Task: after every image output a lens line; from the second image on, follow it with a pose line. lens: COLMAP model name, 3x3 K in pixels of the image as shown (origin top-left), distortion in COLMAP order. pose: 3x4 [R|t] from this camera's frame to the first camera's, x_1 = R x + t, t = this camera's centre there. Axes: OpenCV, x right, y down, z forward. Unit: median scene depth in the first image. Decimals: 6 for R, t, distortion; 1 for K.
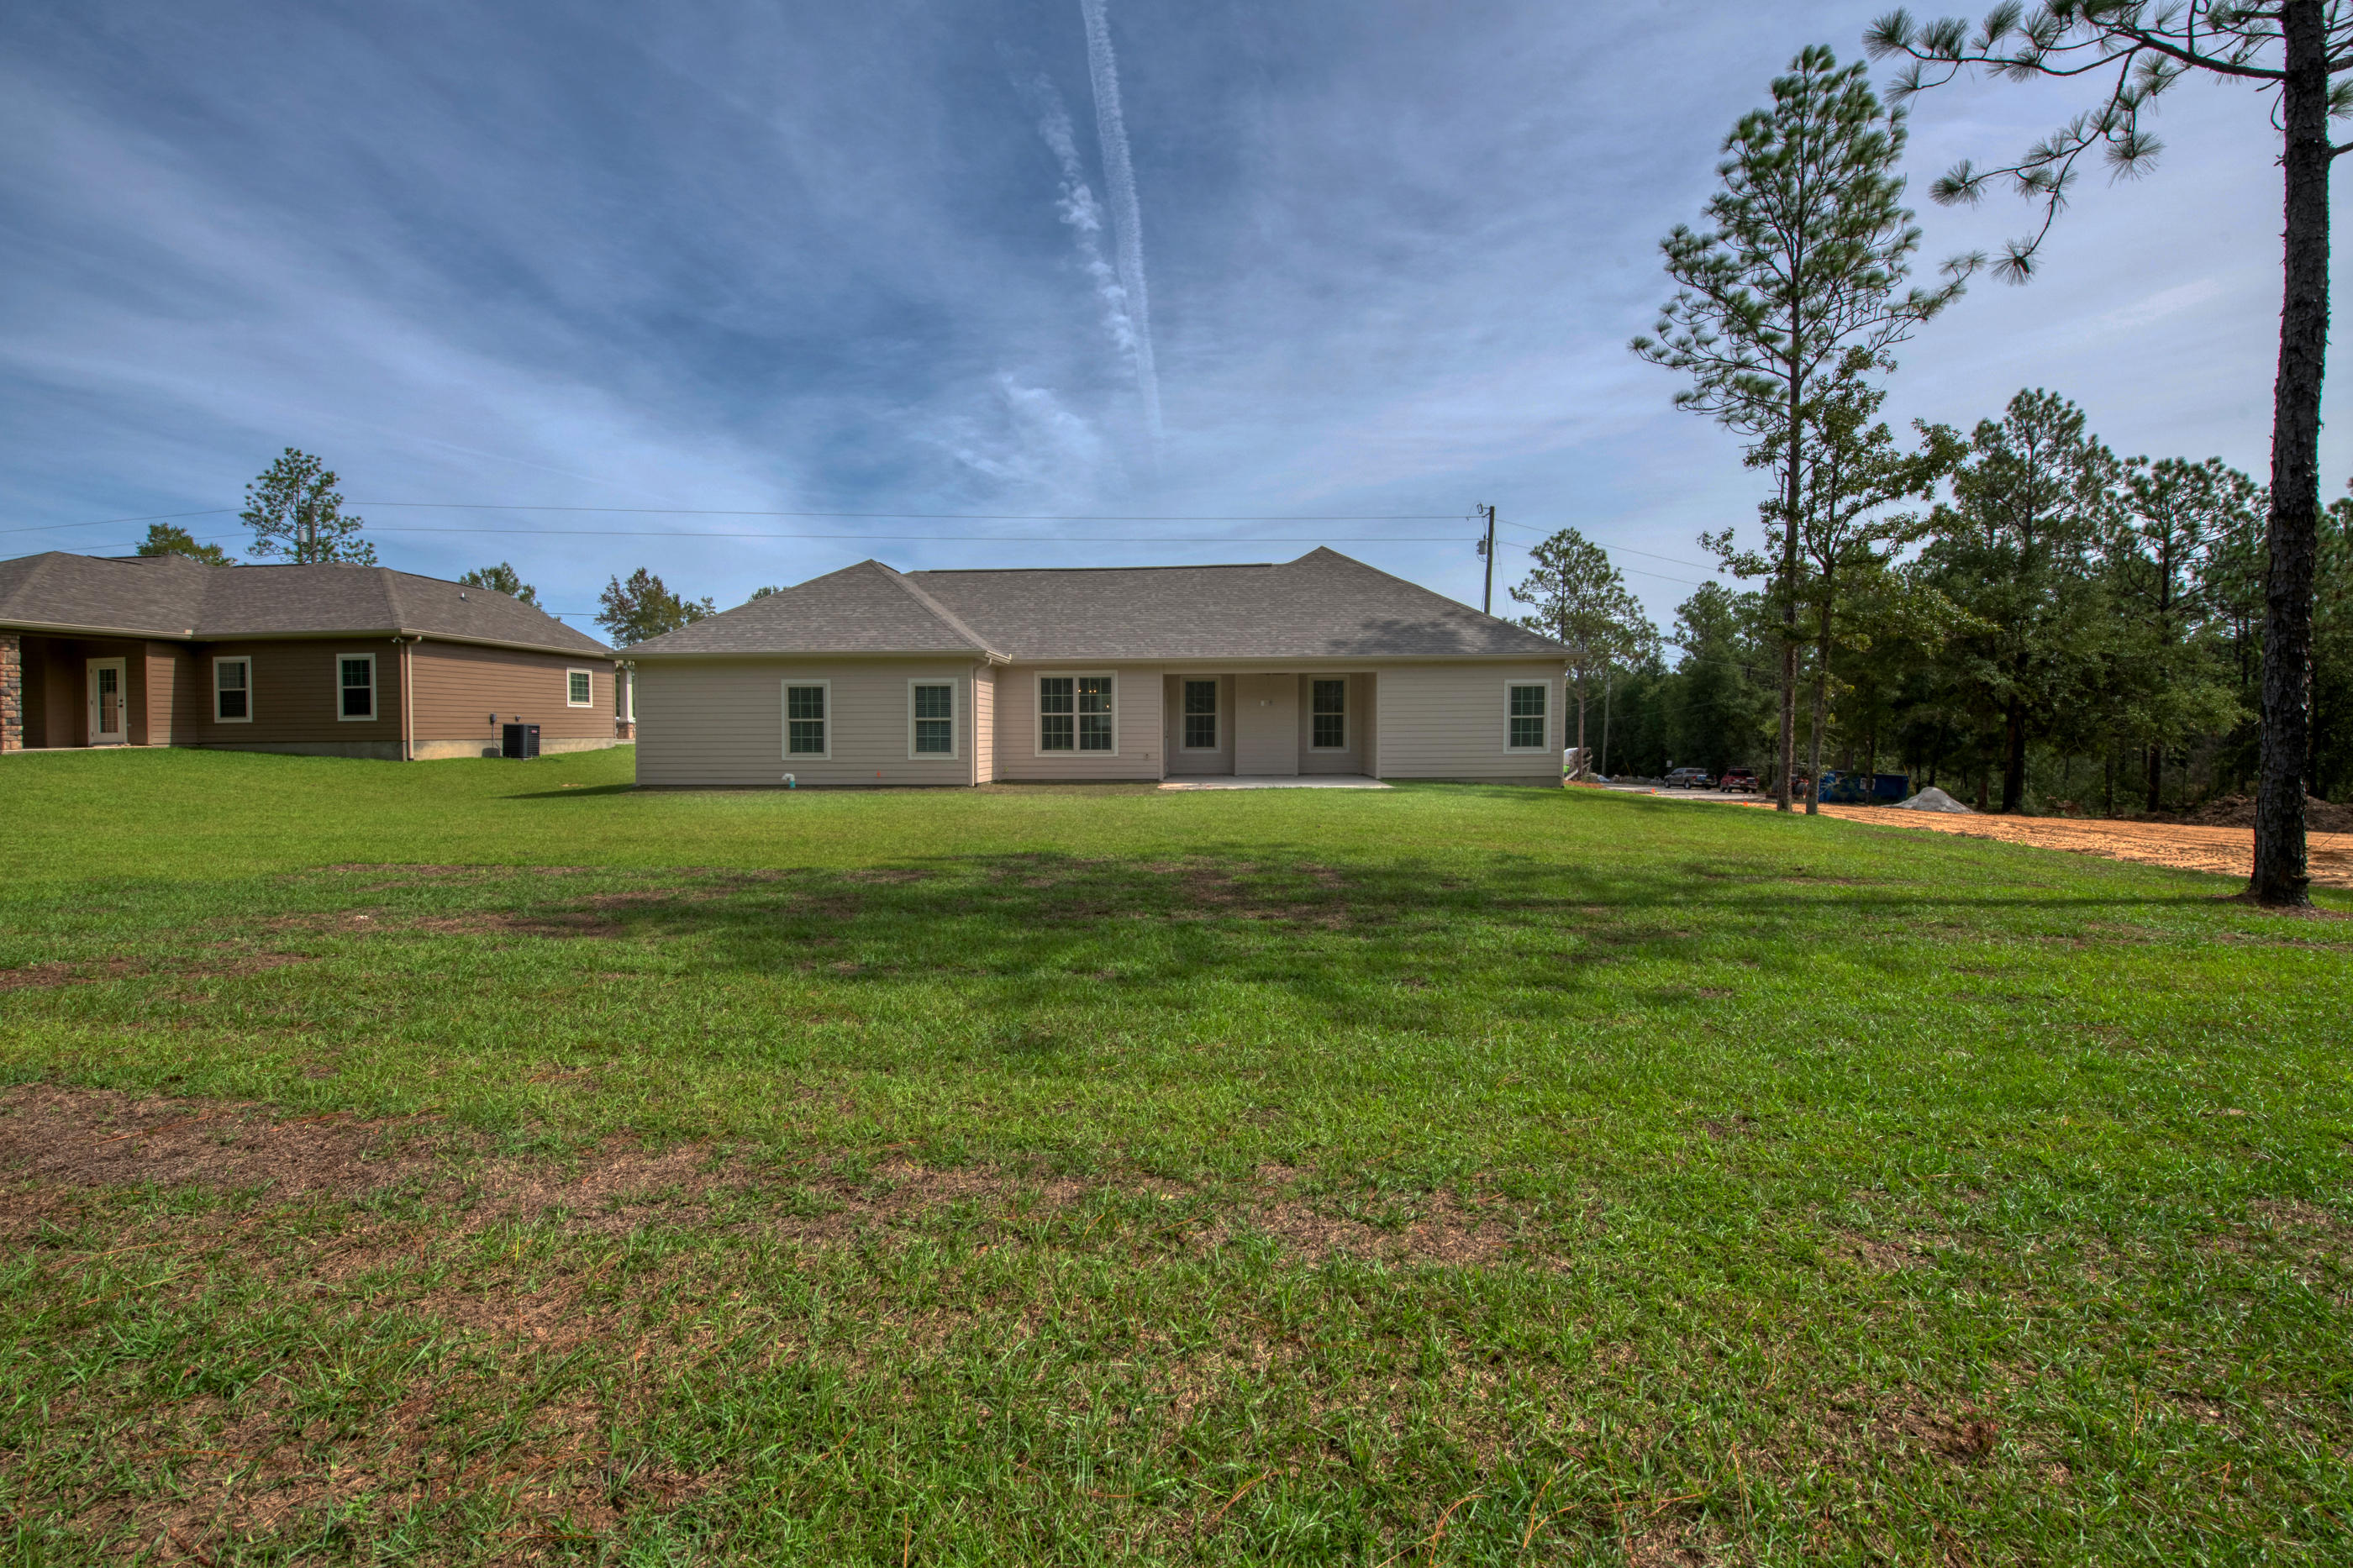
lens RADIAL K [[964.4, 0, 1220.0], [0, 964.4, 782.2], [0, 0, 1]] dist [-0.017894, -0.000090]
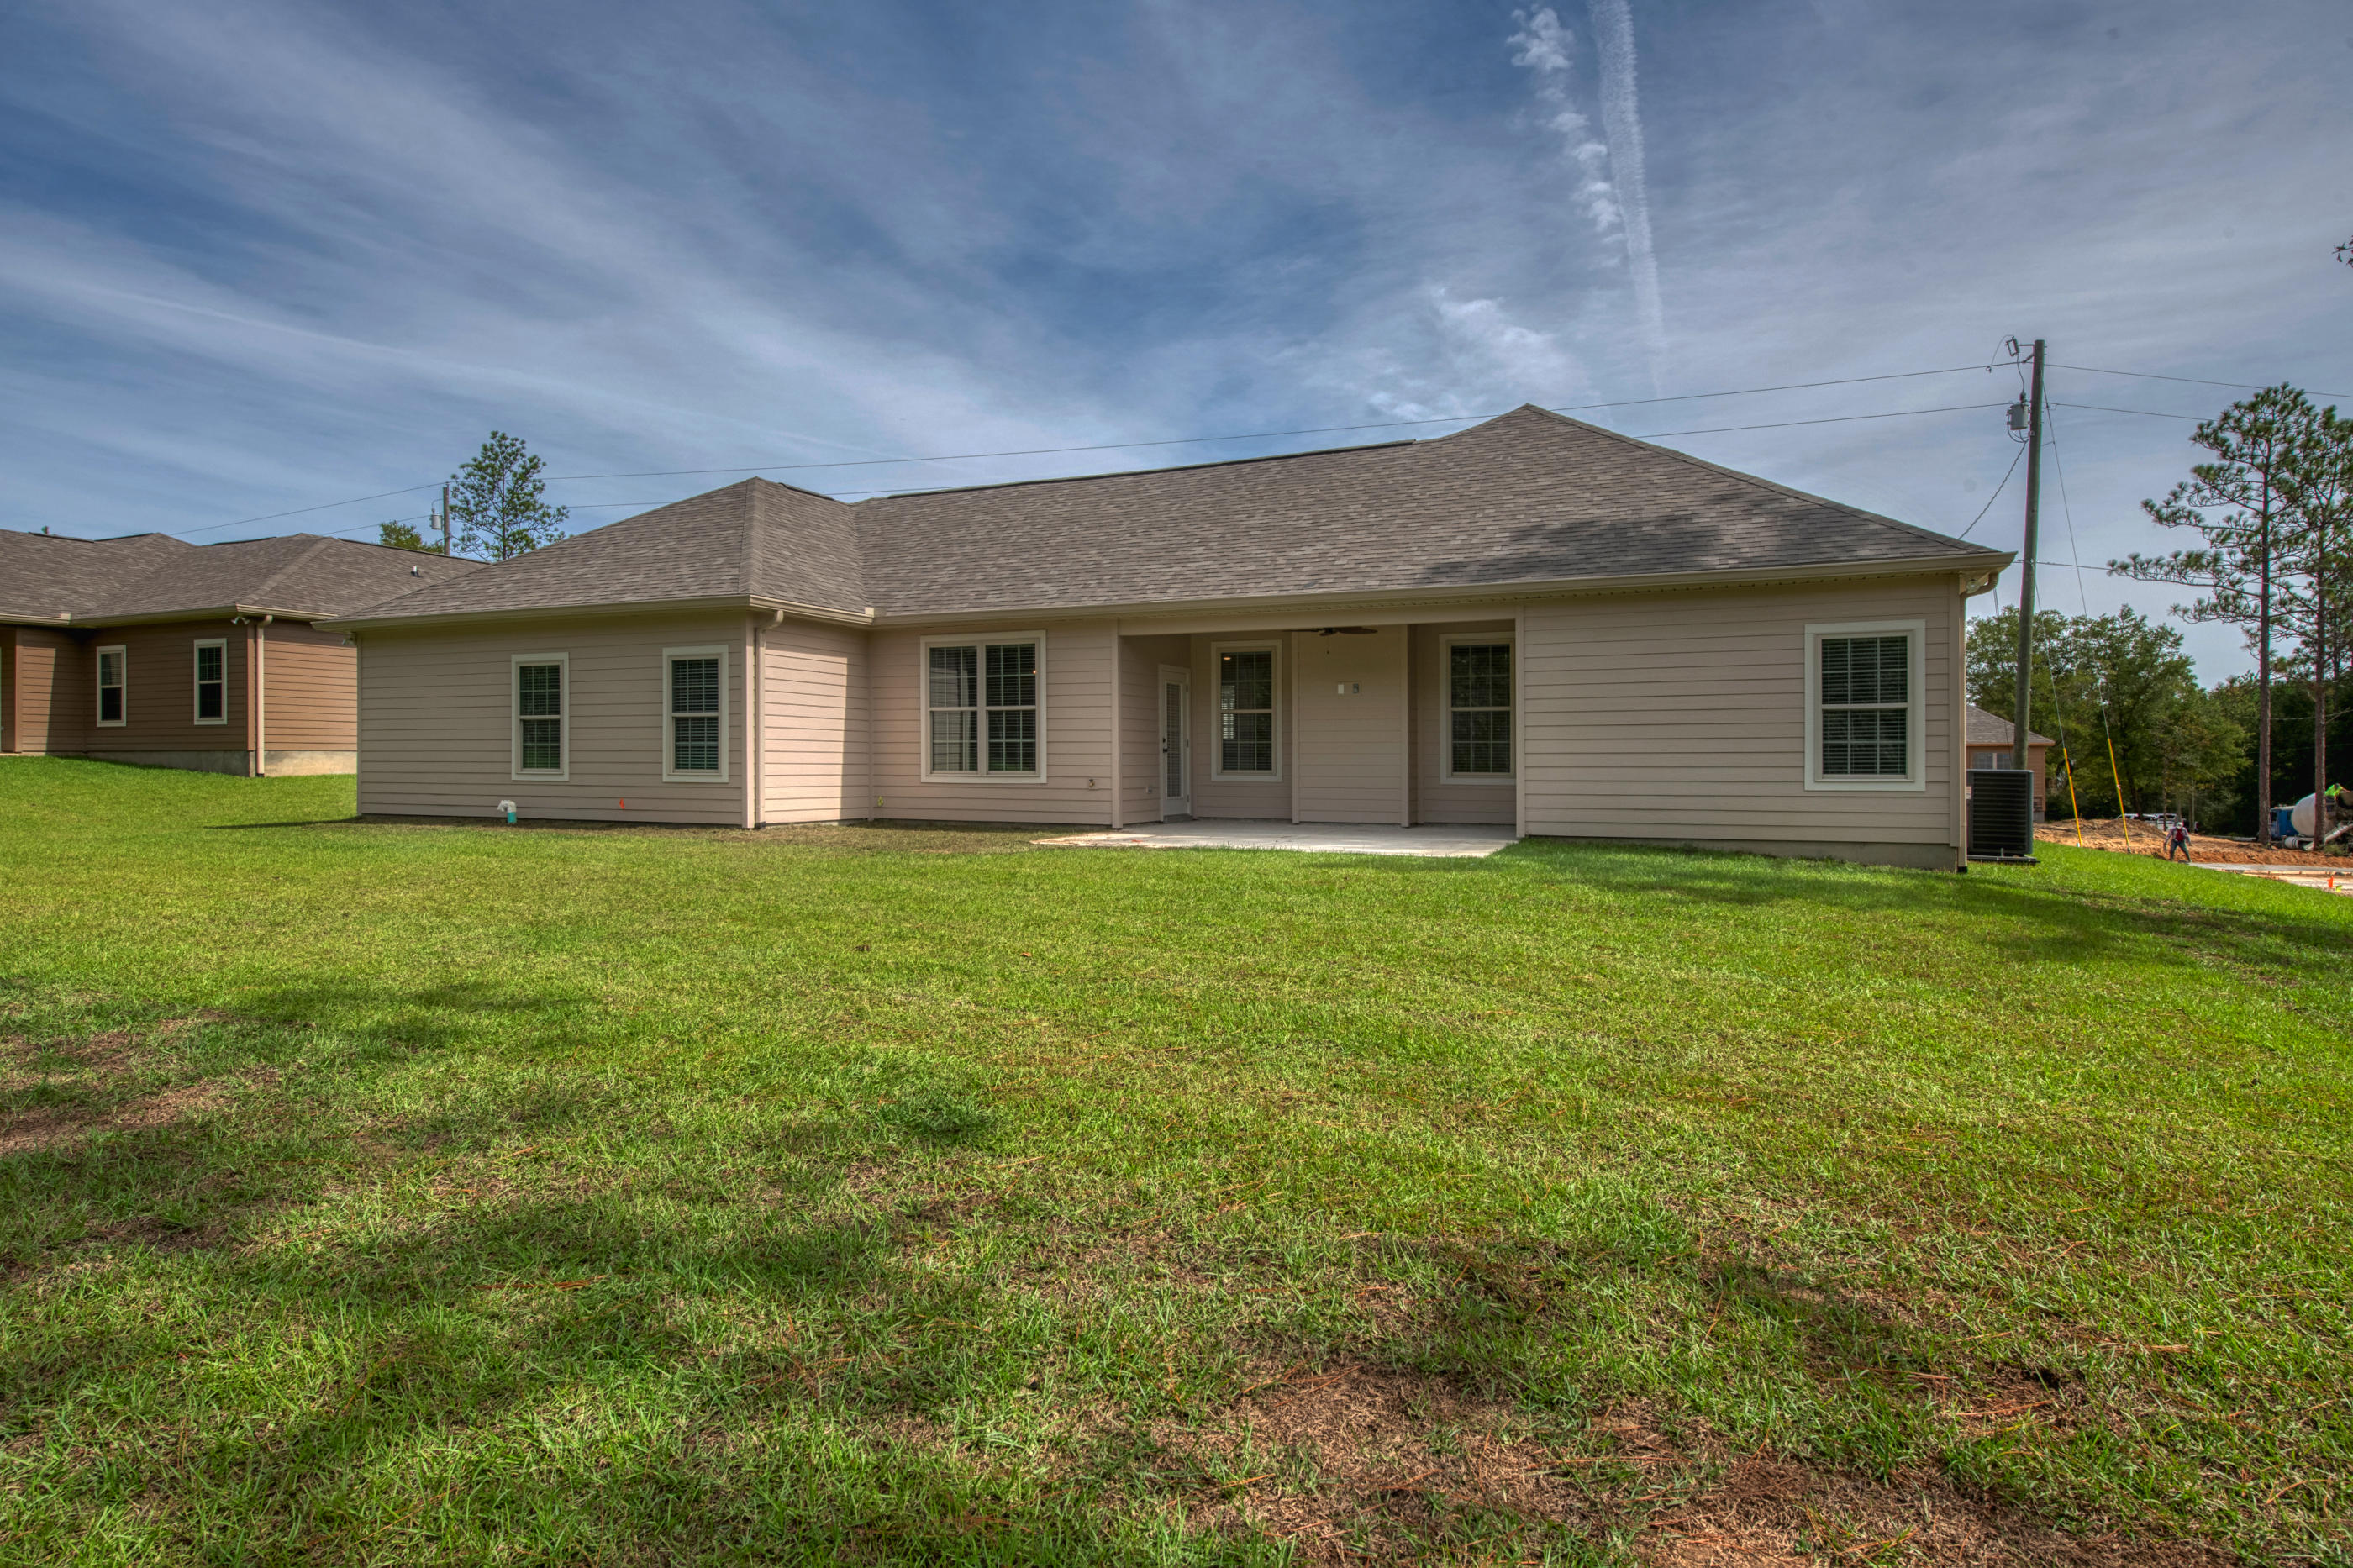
lens RADIAL K [[1281.3, 0, 1248.6], [0, 1281.3, 796.7], [0, 0, 1]] dist [0.036909, -0.043954]
pose [[0.926128, 0.016506, -0.376847, 0.130994], [-0.027250, 0.999360, -0.023194, -0.001961], [0.376223, 0.031750, 0.925985, 0.156528]]
